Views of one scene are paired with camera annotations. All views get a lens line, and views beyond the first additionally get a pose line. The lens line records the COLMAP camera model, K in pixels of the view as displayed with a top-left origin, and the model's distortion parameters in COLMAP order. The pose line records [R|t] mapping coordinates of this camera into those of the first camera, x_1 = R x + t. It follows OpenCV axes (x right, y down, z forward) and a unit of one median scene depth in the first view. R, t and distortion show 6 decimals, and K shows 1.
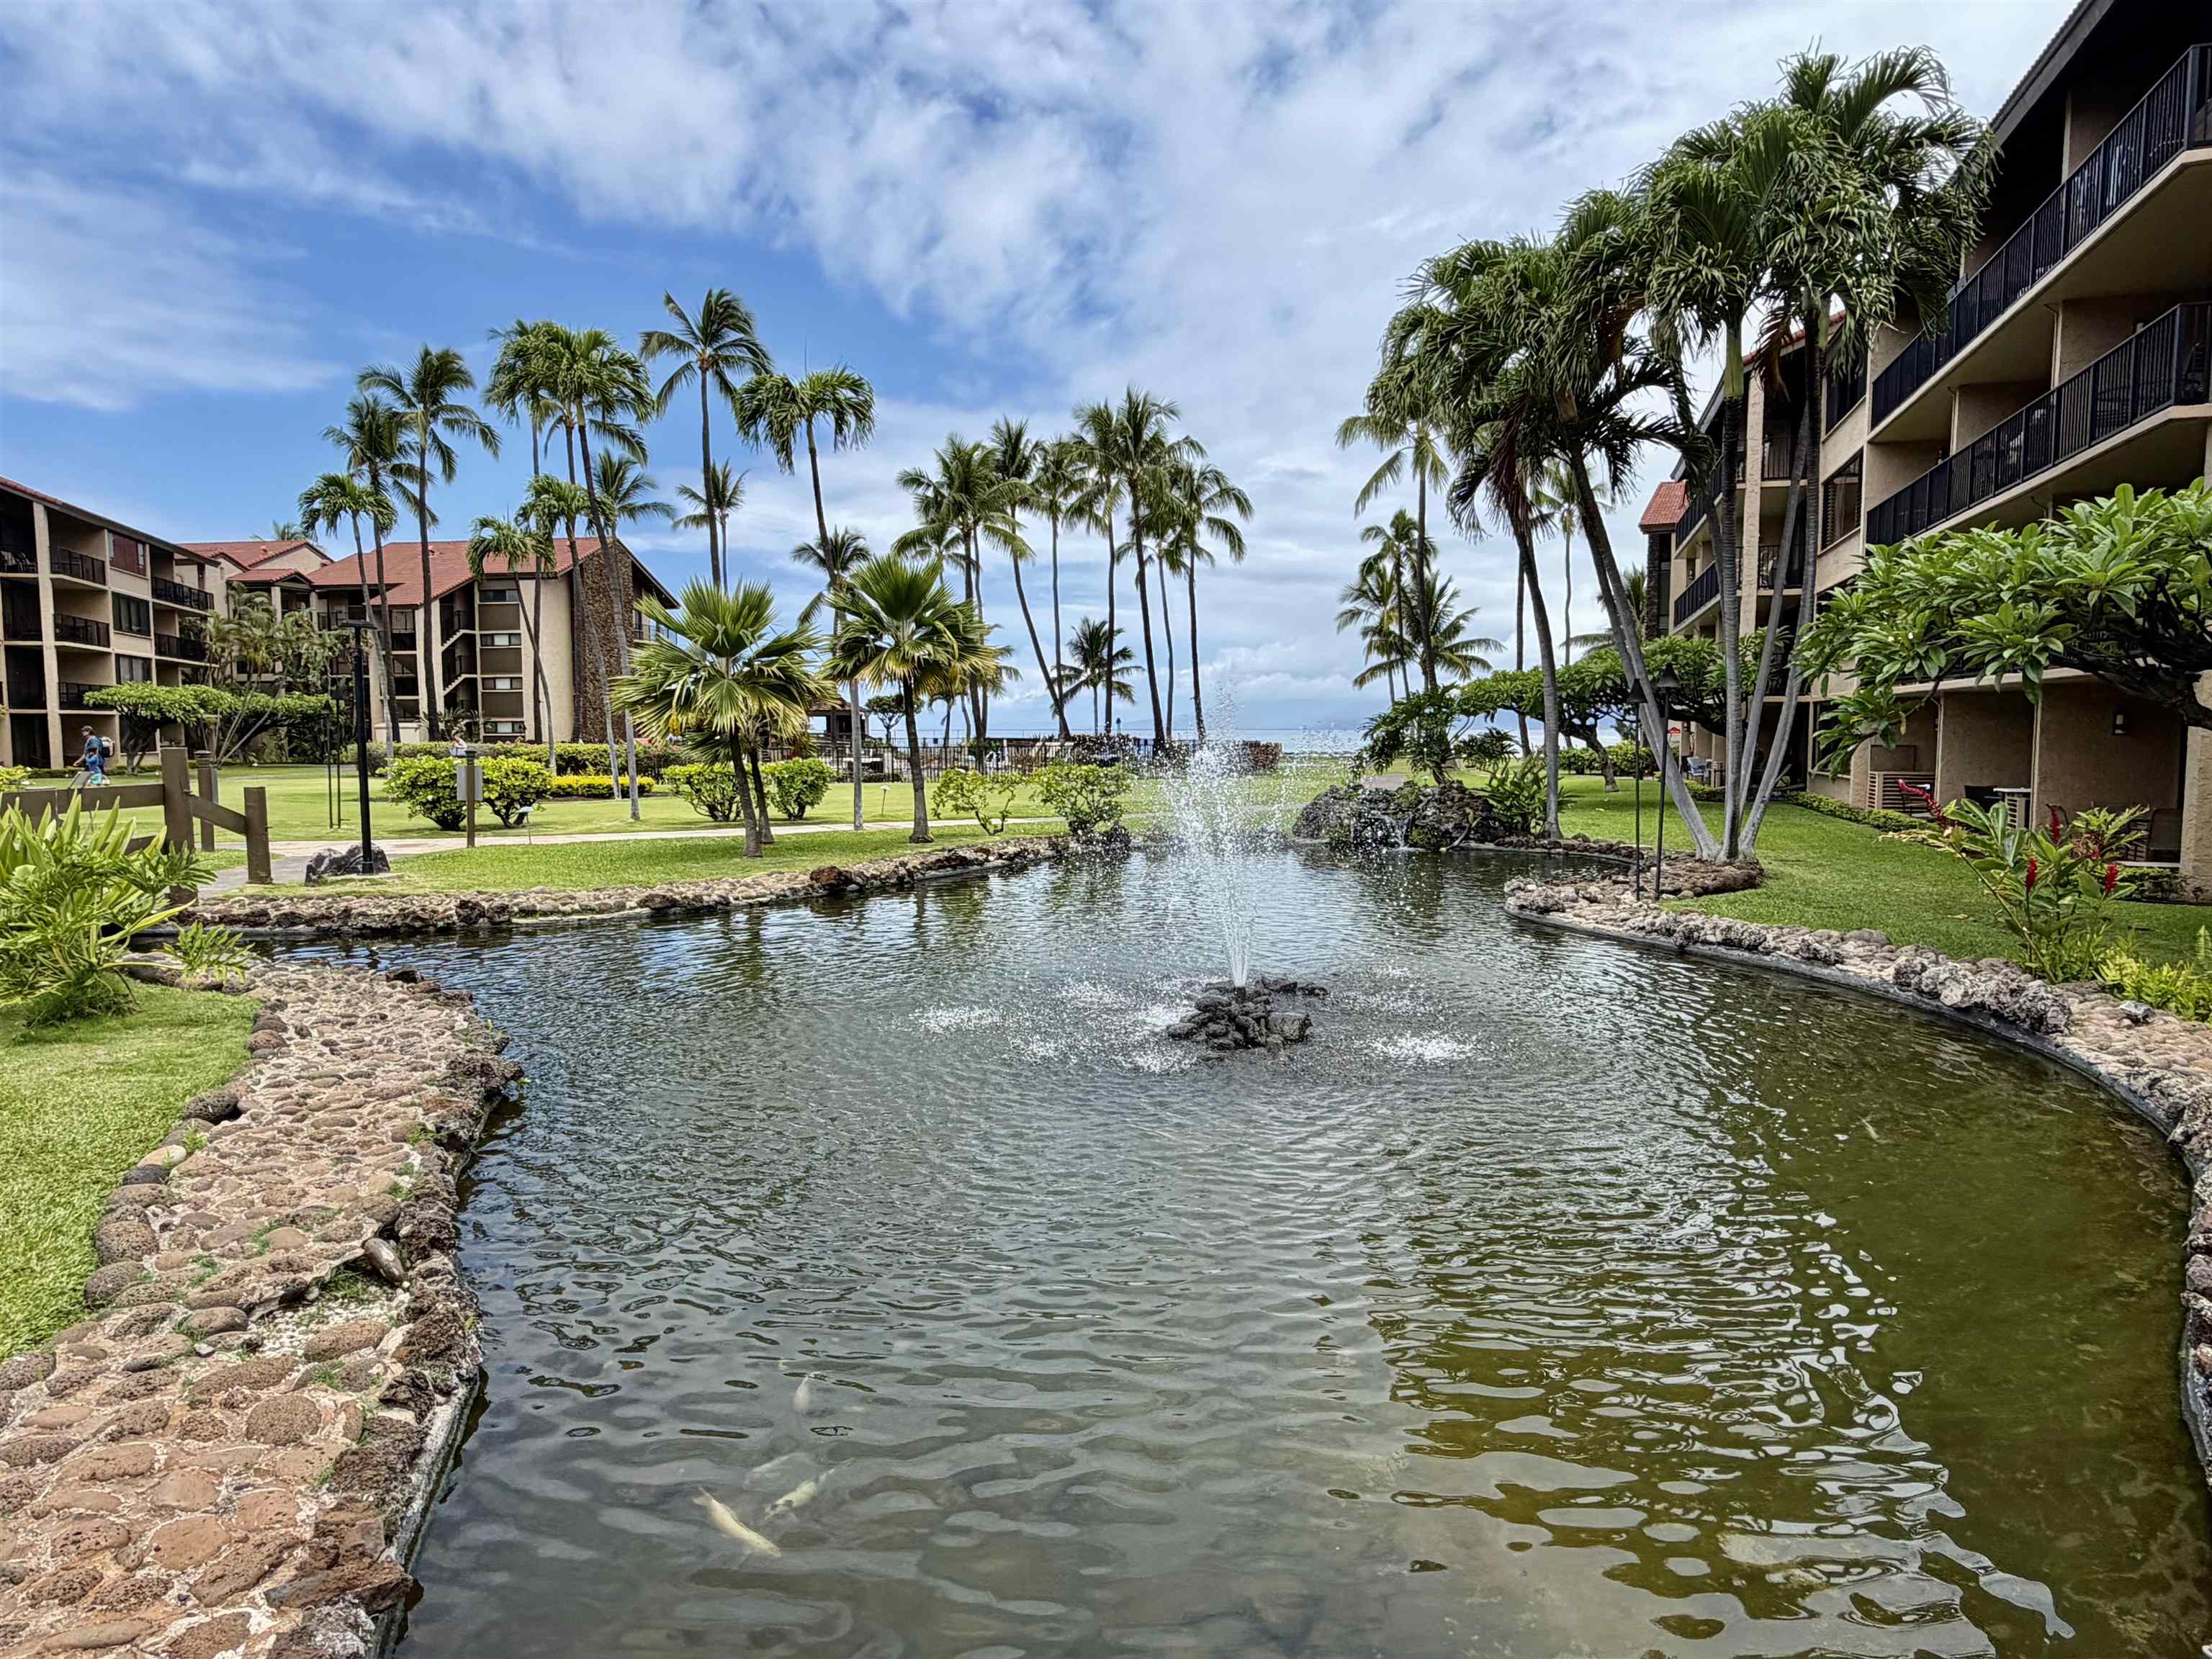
lens RADIAL K [[1344.5, 0, 1106.0], [0, 1344.5, 829.5], [0, 0, 1]] dist [0.000309, -0.000476]
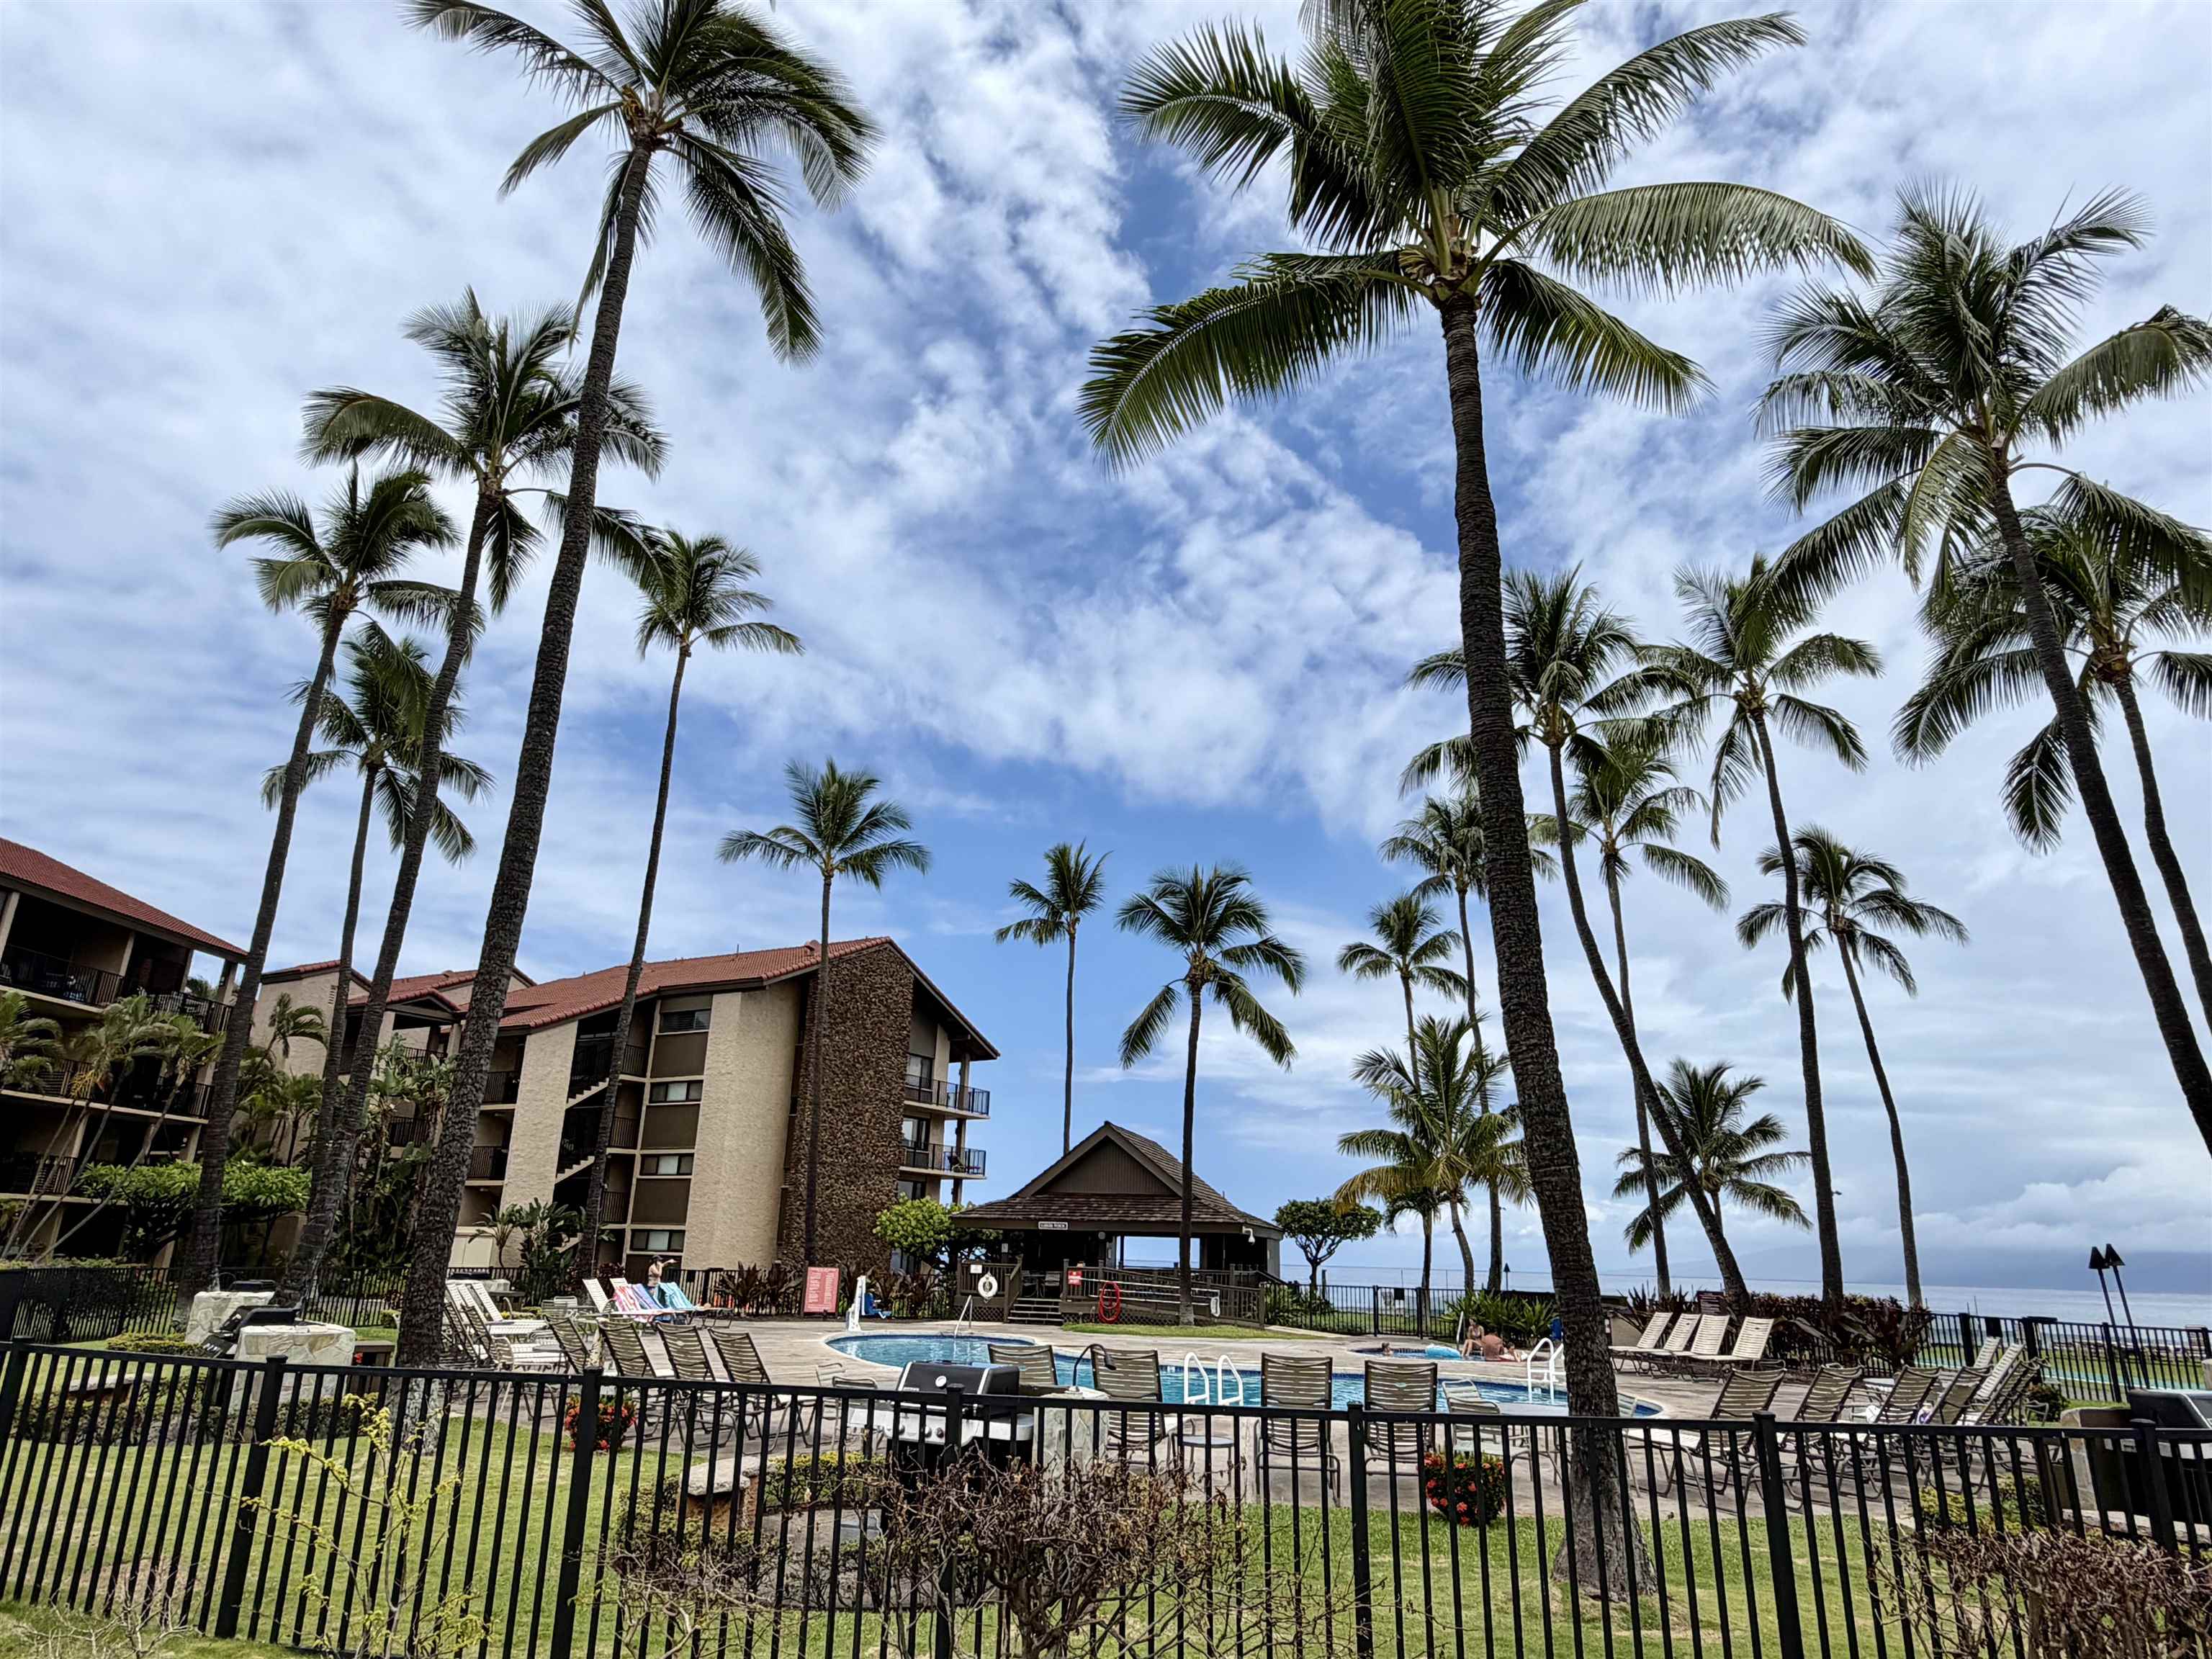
lens RADIAL K [[1344.5, 0, 1106.0], [0, 1344.5, 829.5], [0, 0, 1]] dist [0.000309, -0.000476]
pose [[0.940562, -0.074056, -0.331451, -0.053056], [-0.056502, 0.928216, -0.367727, -0.036866], [0.334890, 0.364598, 0.868860, 0.479101]]
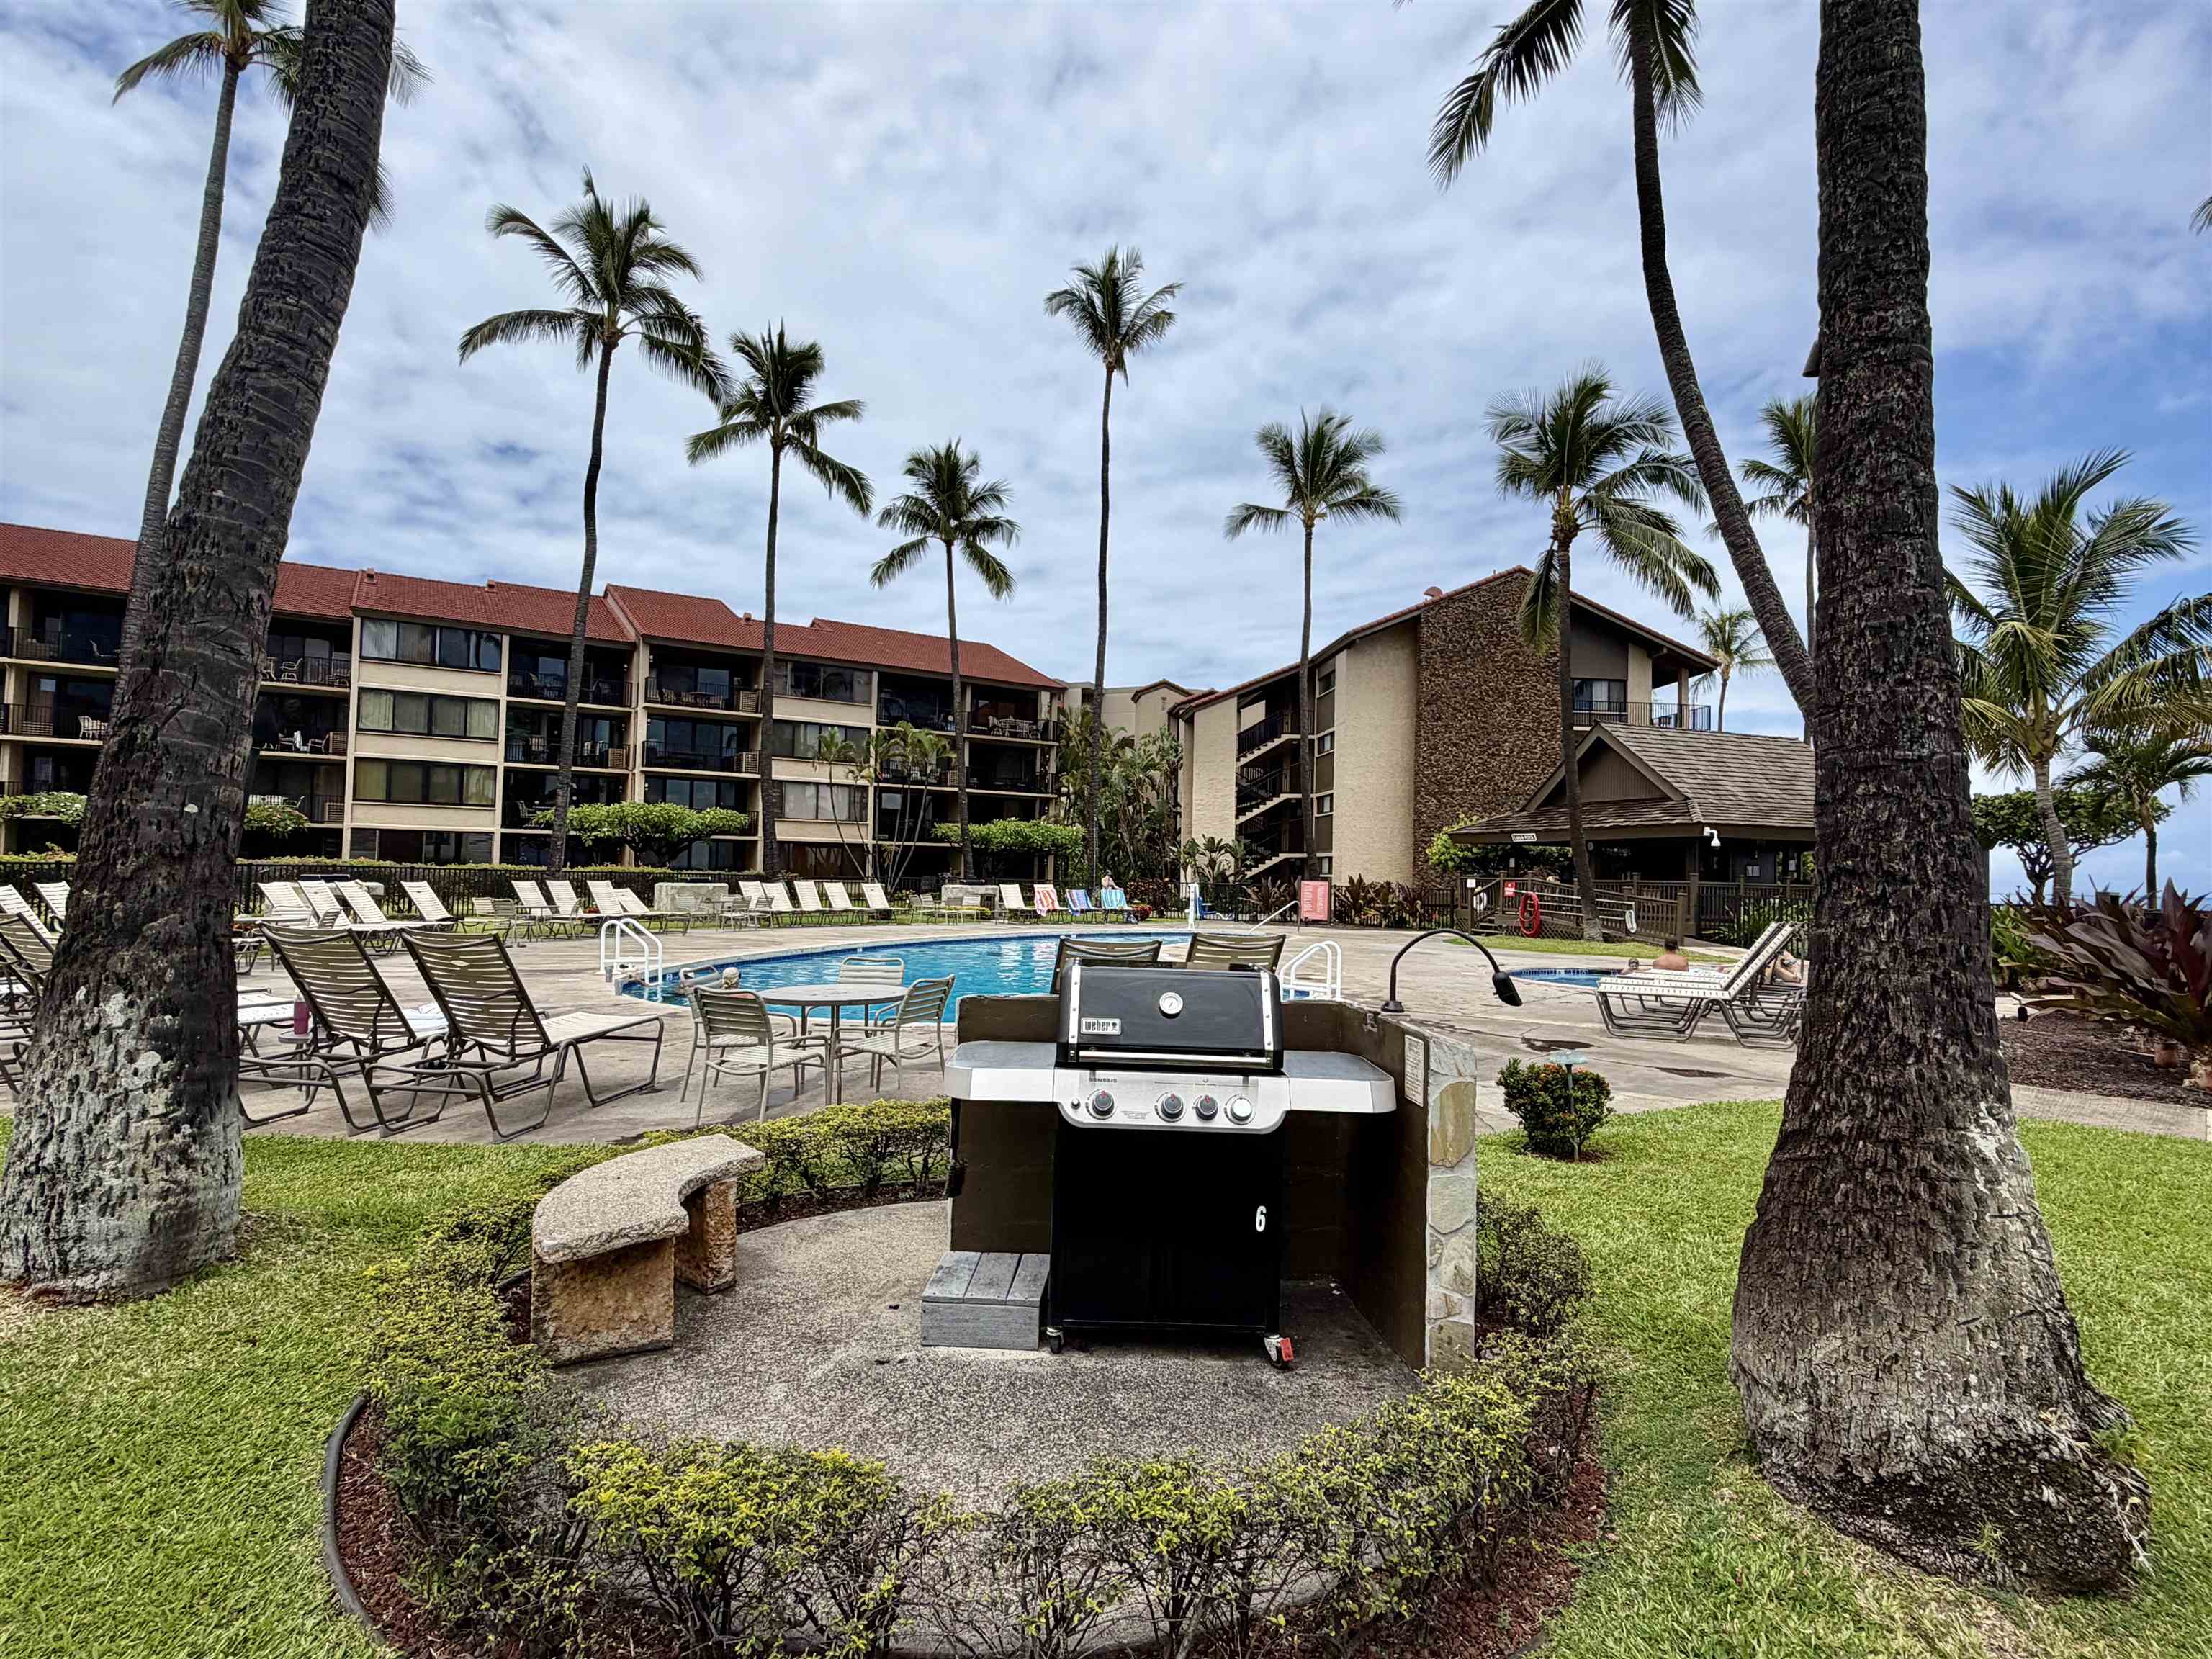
lens RADIAL K [[1113.5, 0, 1106.0], [0, 1113.5, 829.5], [0, 0, 1]] dist [-0.001088, -0.000094]
pose [[0.252608, -0.029028, -0.967133, 0.086921], [-0.094752, 0.994003, -0.054583, -0.051236], [0.962918, 0.105426, 0.248343, 0.729582]]
